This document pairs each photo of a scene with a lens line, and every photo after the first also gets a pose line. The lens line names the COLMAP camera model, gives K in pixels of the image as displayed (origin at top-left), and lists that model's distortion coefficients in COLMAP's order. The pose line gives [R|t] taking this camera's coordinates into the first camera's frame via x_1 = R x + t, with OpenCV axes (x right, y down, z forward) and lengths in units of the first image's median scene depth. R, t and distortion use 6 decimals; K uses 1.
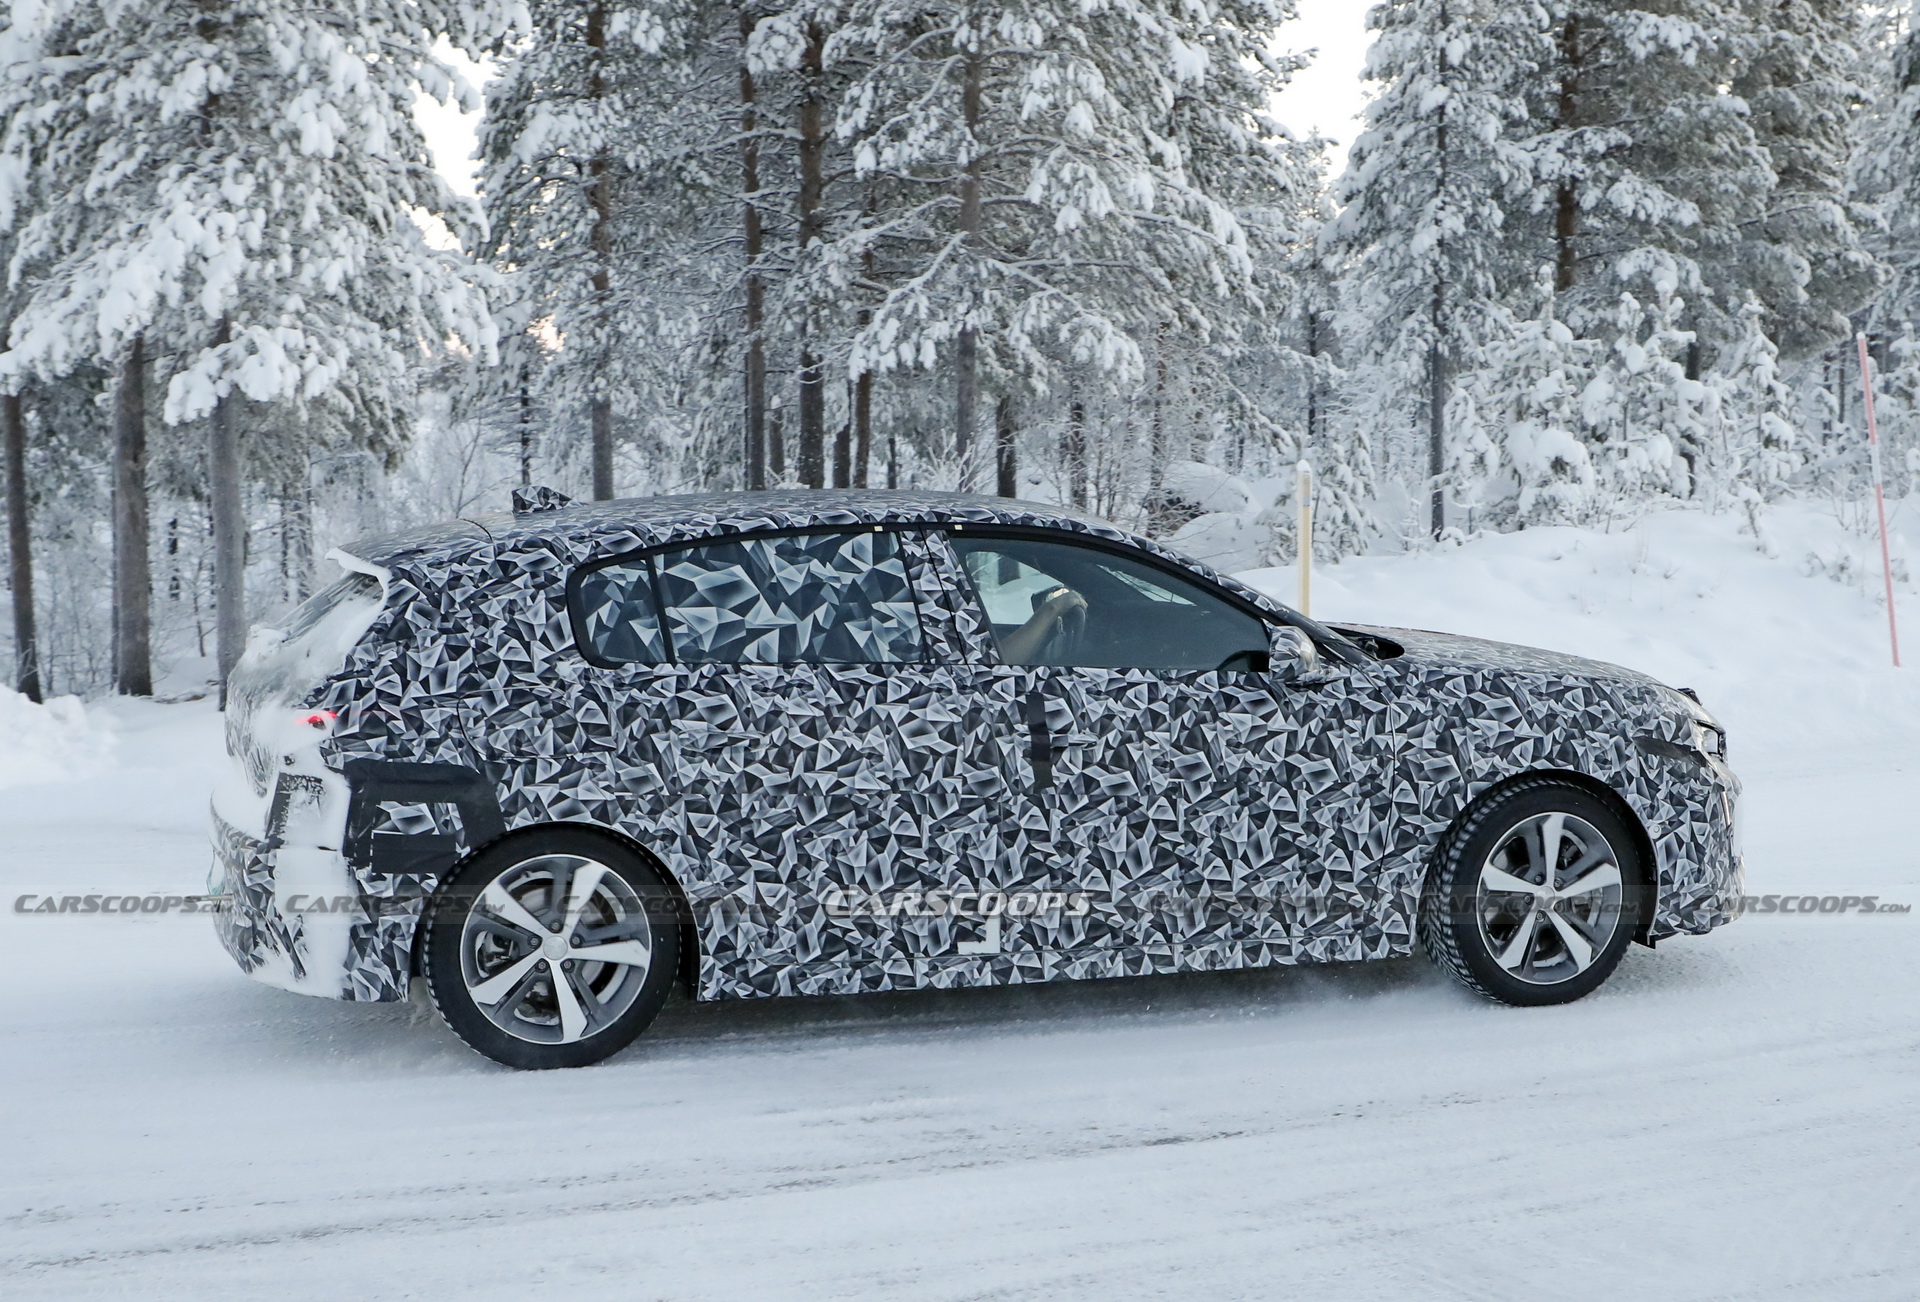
lens RADIAL K [[3010.5, 0, 905.5], [0, 3010.5, 700.6], [0, 0, 1]] dist [0.052082, -0.470572]
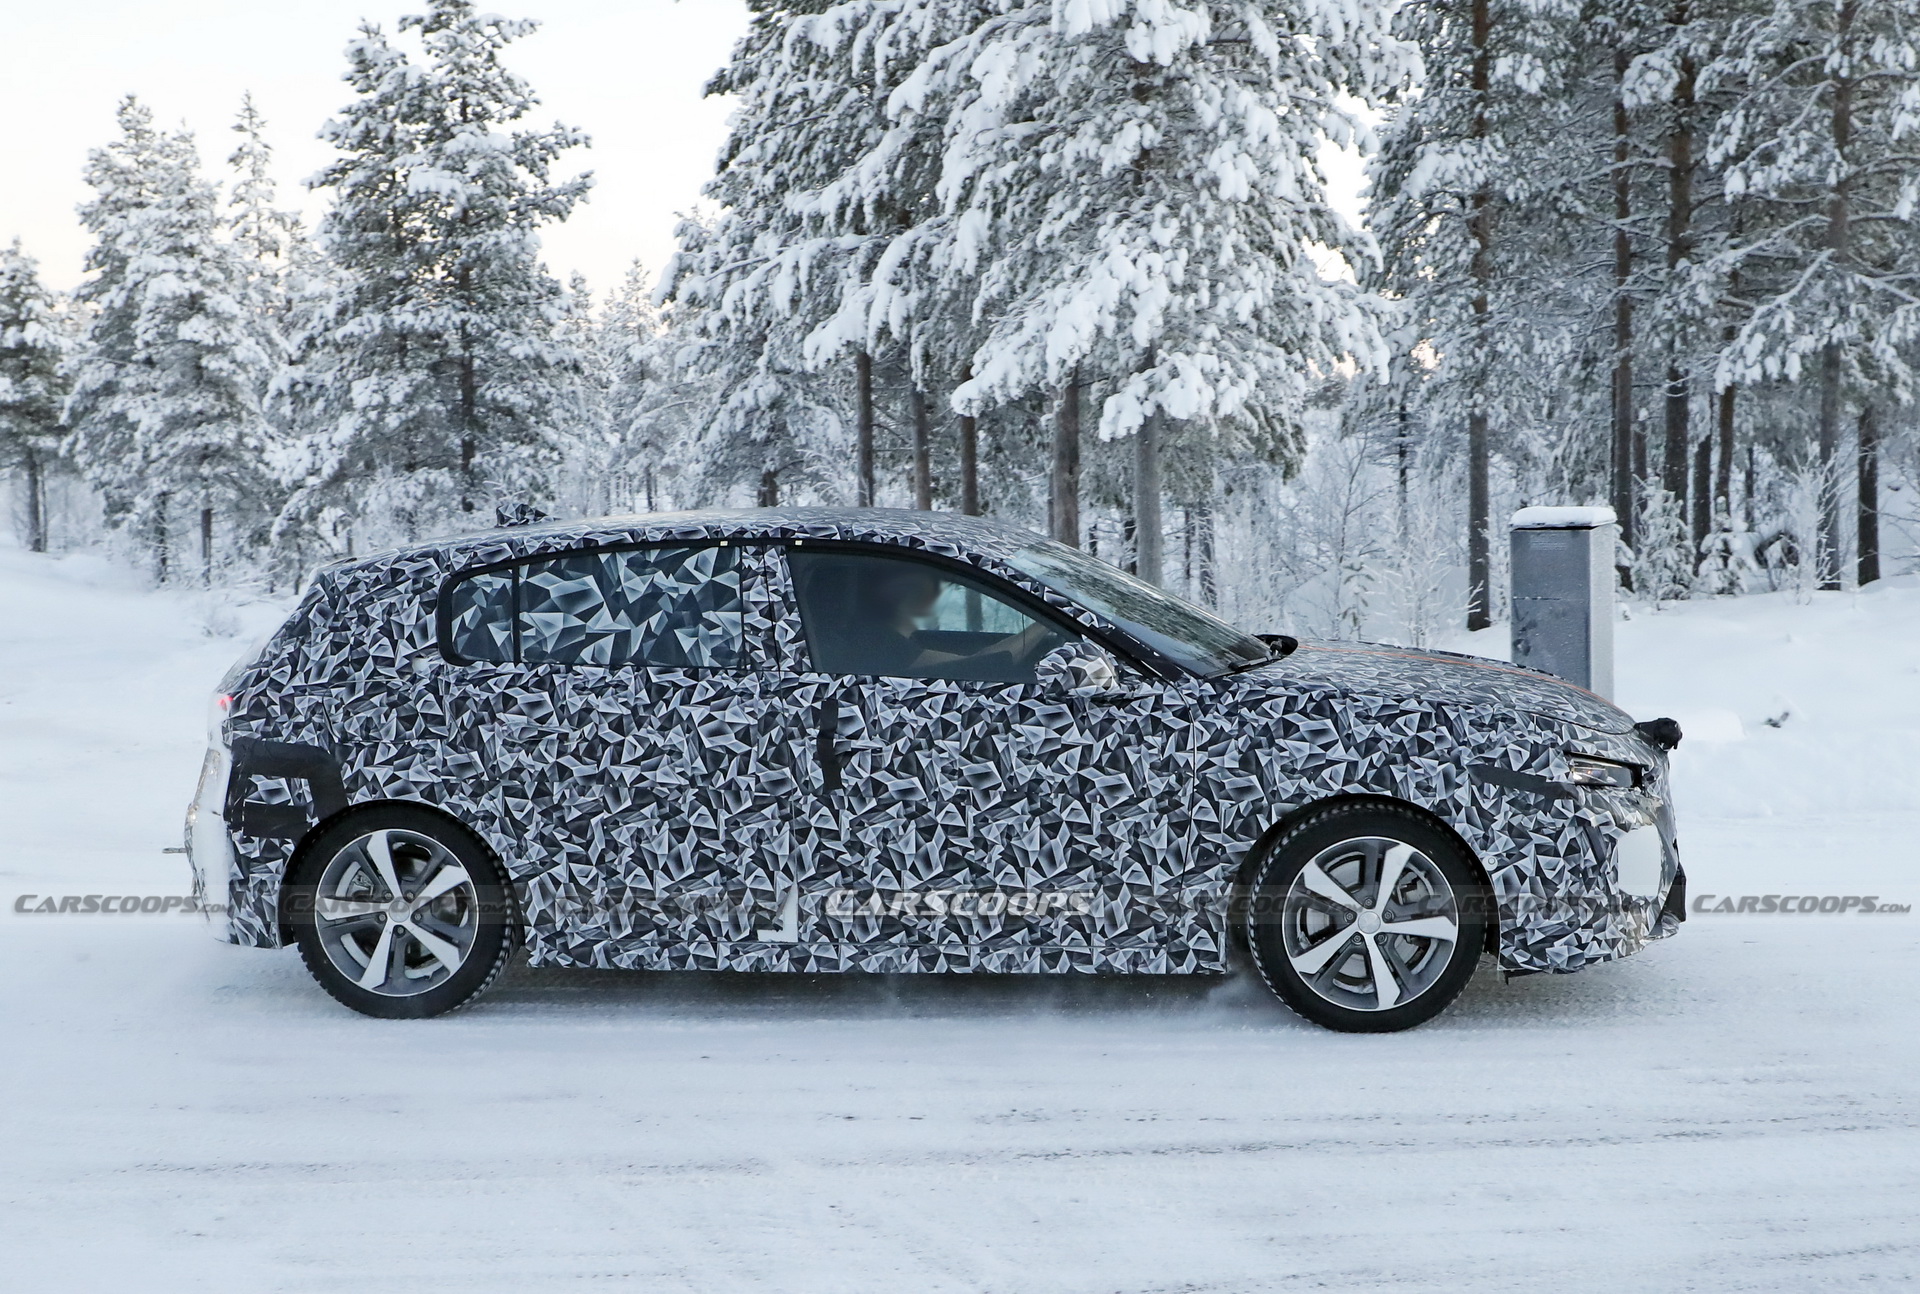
lens RADIAL K [[2644.3, 0, 1021.0], [0, 2644.3, 601.6], [0, 0, 1]] dist [0.001149, 0.040533]
pose [[0.919400, 0.019702, -0.392829, 0.474118], [-0.029351, 0.999397, -0.018571, -0.021951], [0.392227, 0.028604, 0.919424, 0.168252]]
